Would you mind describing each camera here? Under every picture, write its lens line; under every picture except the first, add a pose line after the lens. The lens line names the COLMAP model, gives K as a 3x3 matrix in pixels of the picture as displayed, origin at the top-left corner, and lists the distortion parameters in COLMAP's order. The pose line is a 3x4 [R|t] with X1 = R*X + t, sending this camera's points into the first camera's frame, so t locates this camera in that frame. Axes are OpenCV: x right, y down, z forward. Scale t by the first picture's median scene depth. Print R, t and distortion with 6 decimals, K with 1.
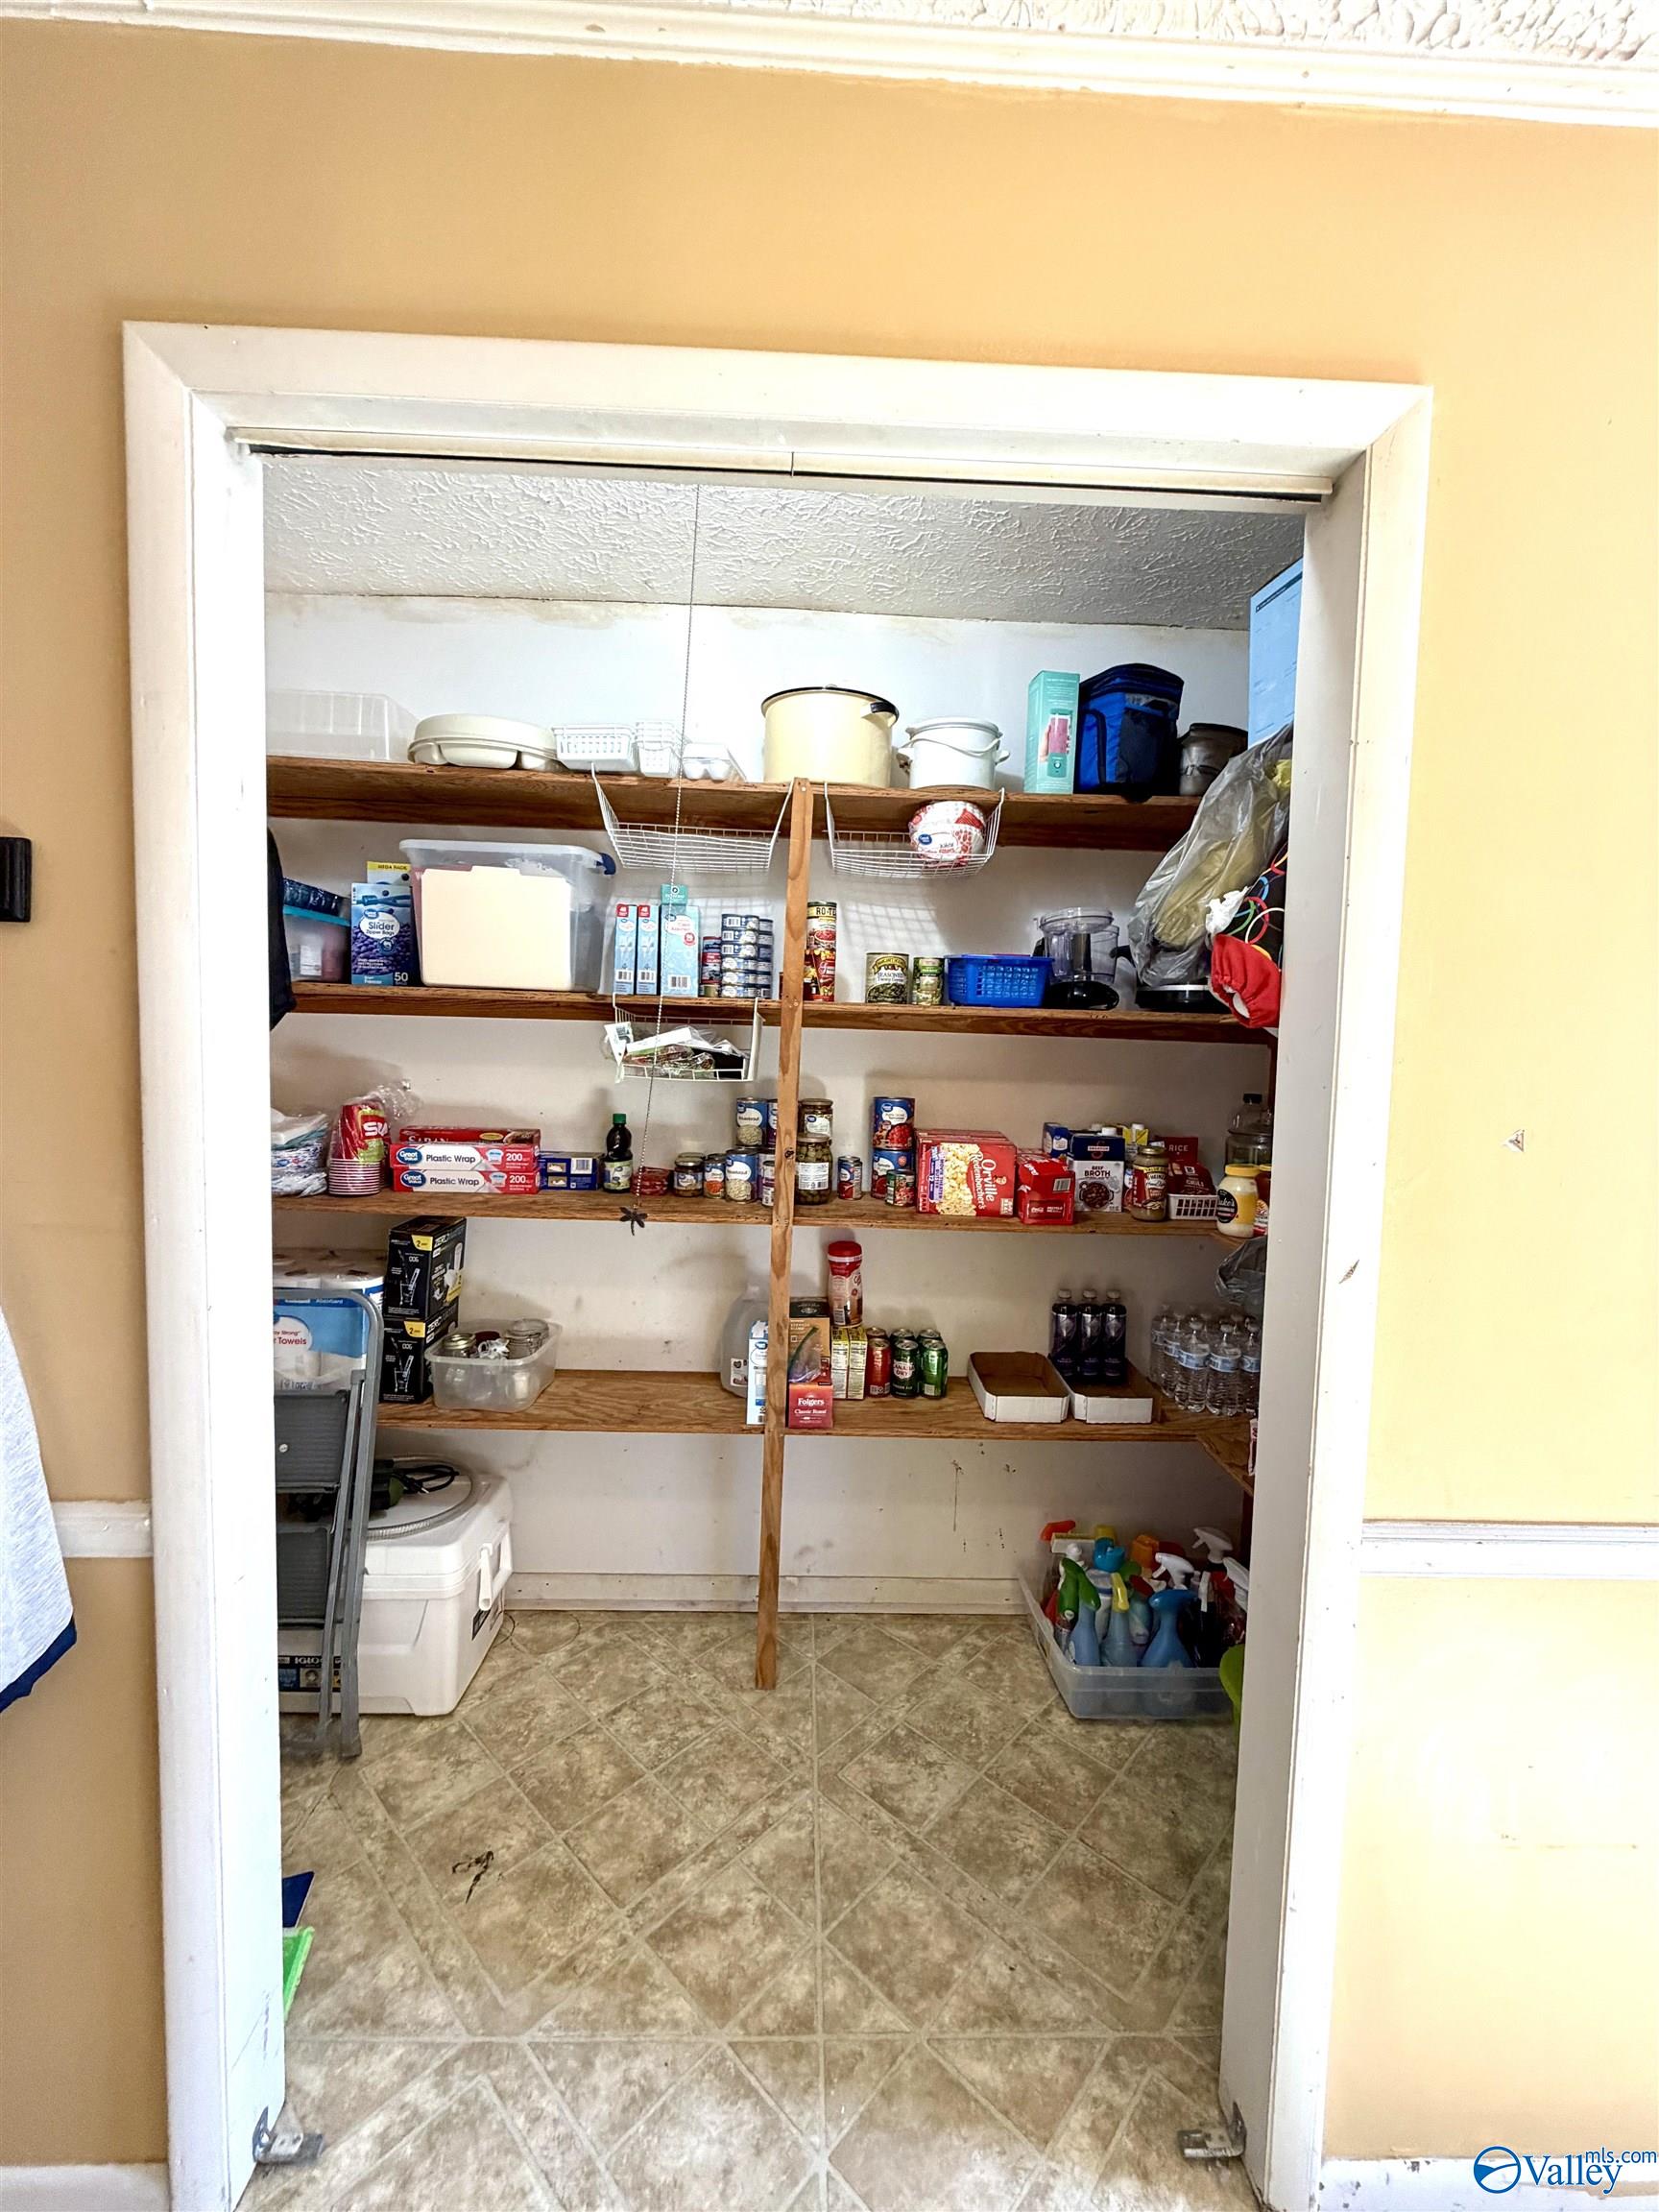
lens RADIAL K [[879.5, 0, 824.5], [0, 879.5, 1099.2], [0, 0, 1]] dist [-0.000800, -0.000031]
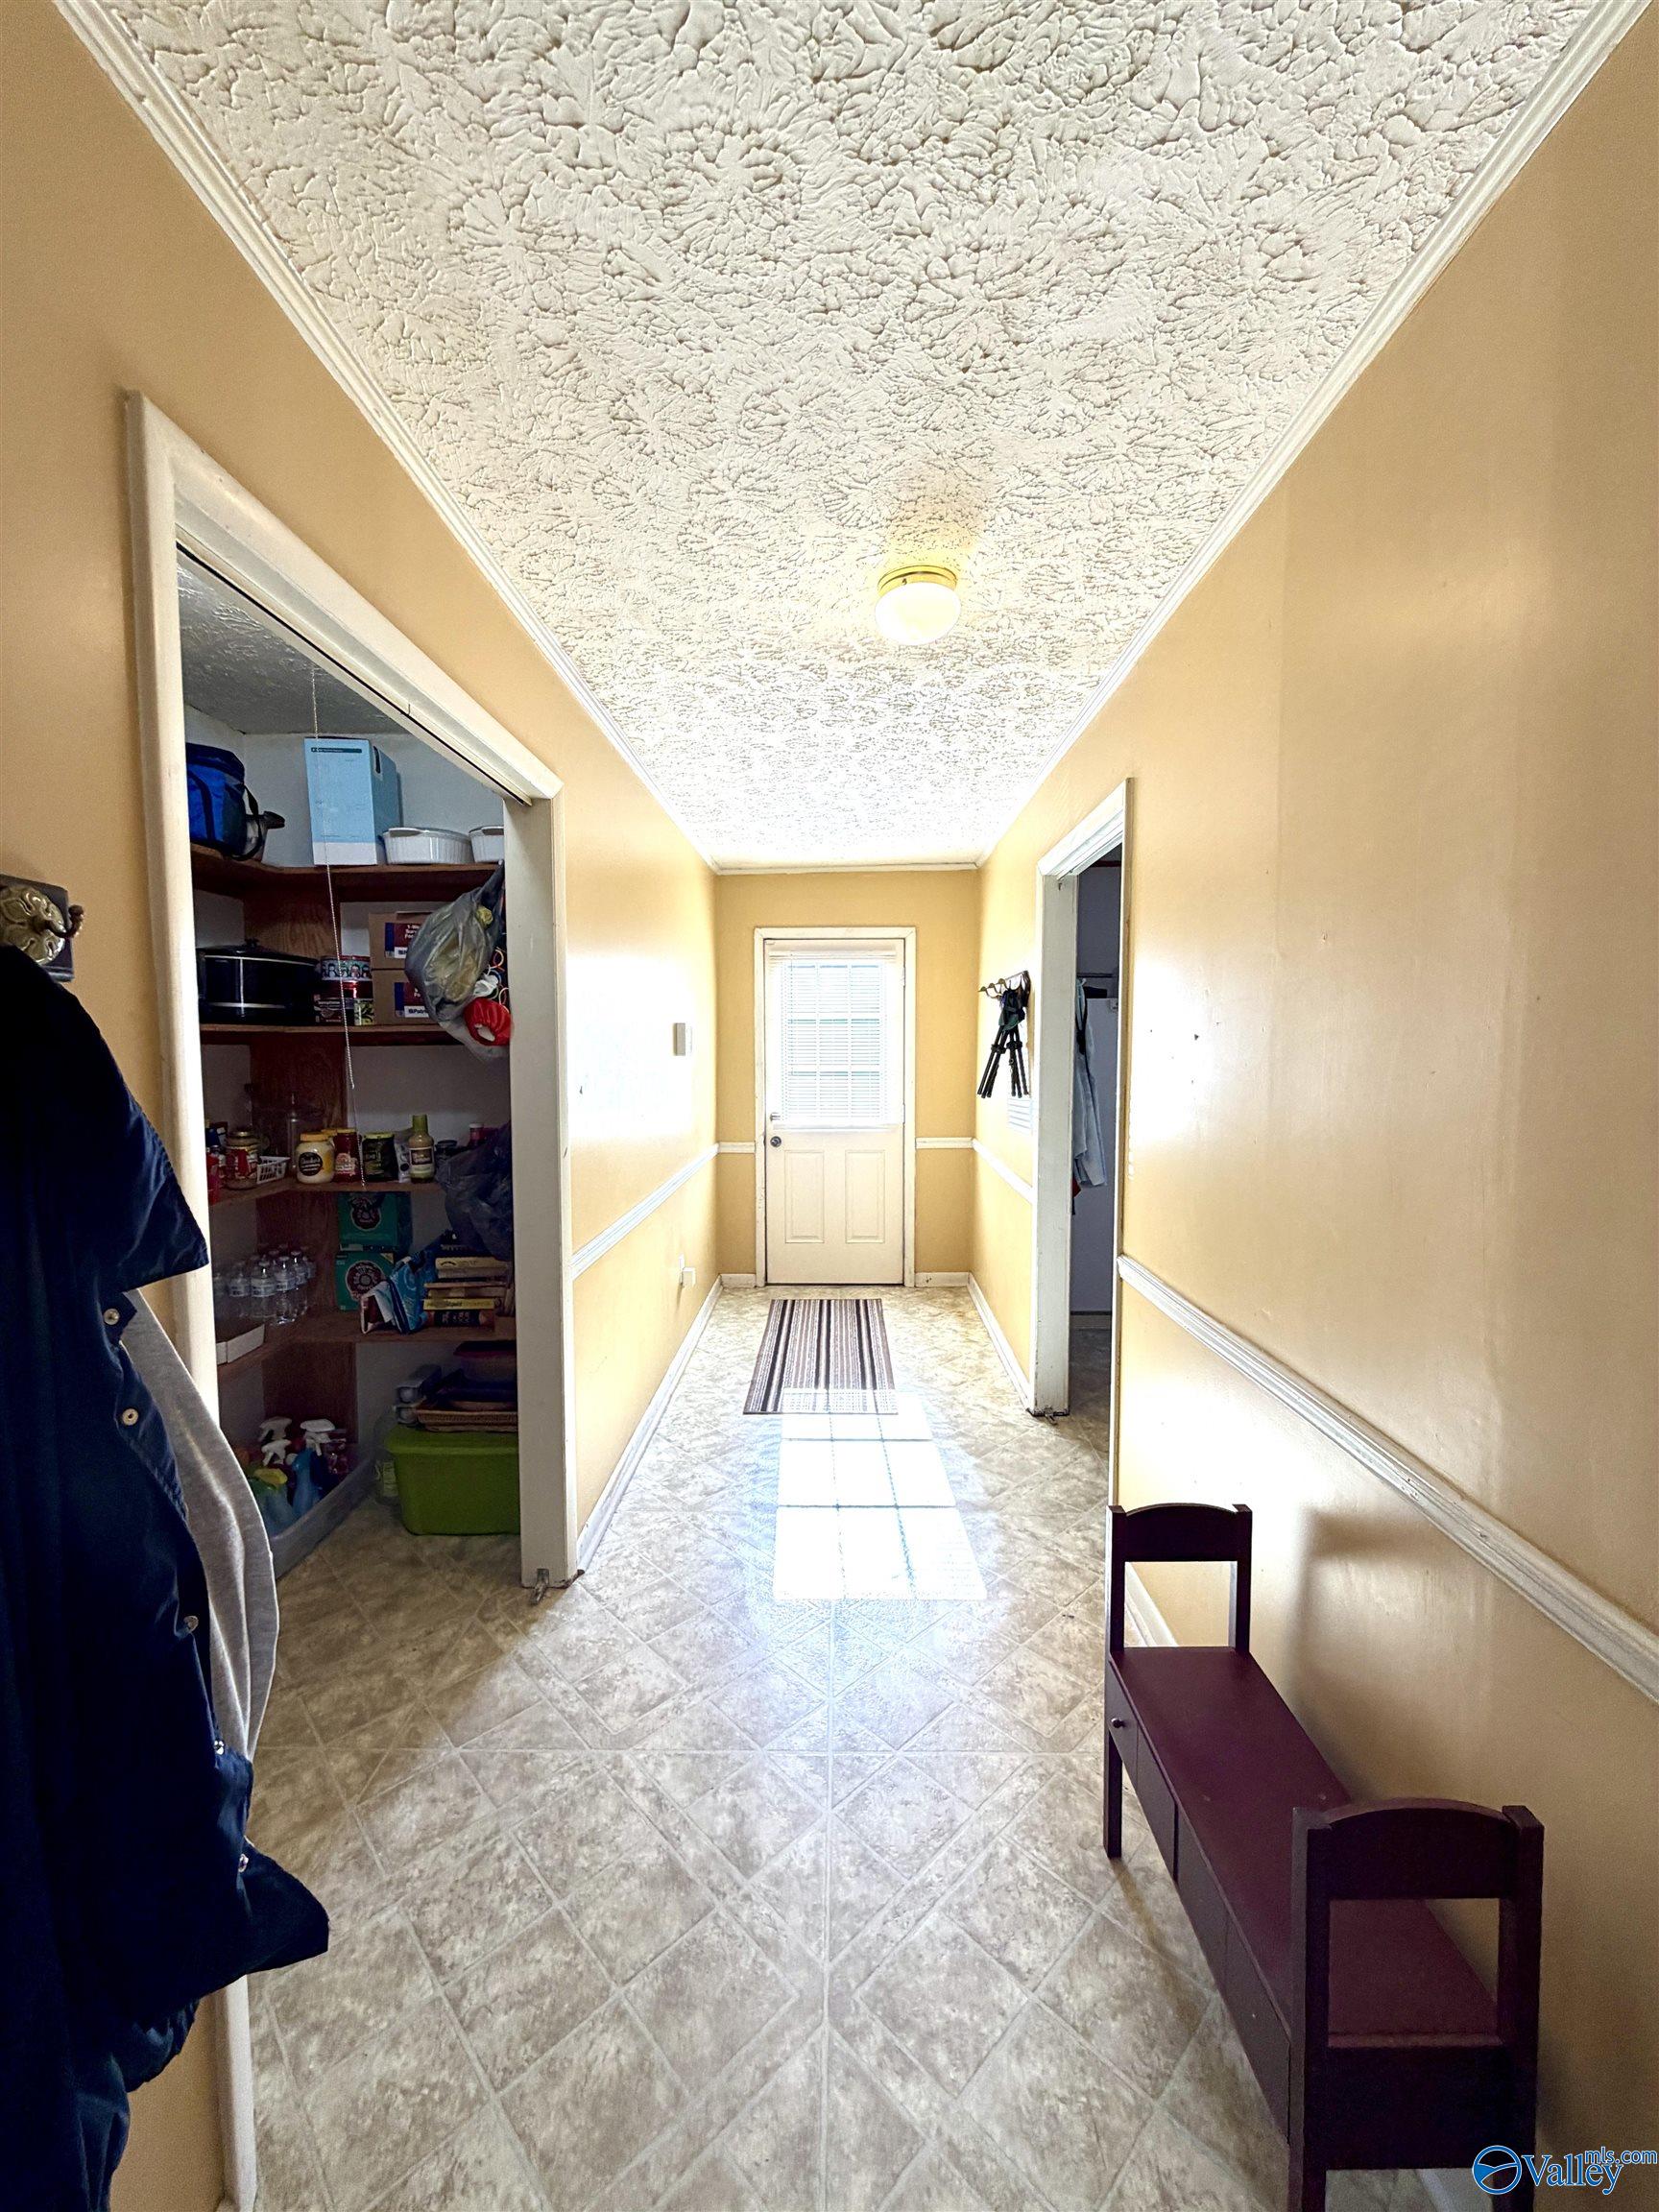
lens RADIAL K [[879.5, 0, 832.0], [0, 879.5, 1099.0], [0, 0, 1]] dist [-0.000800, -0.000031]
pose [[0.041049, -0.096474, 0.994489, -1.243034], [0.055764, 0.993997, 0.094125, -0.092201], [-0.997600, 0.051593, 0.046183, 0.137852]]
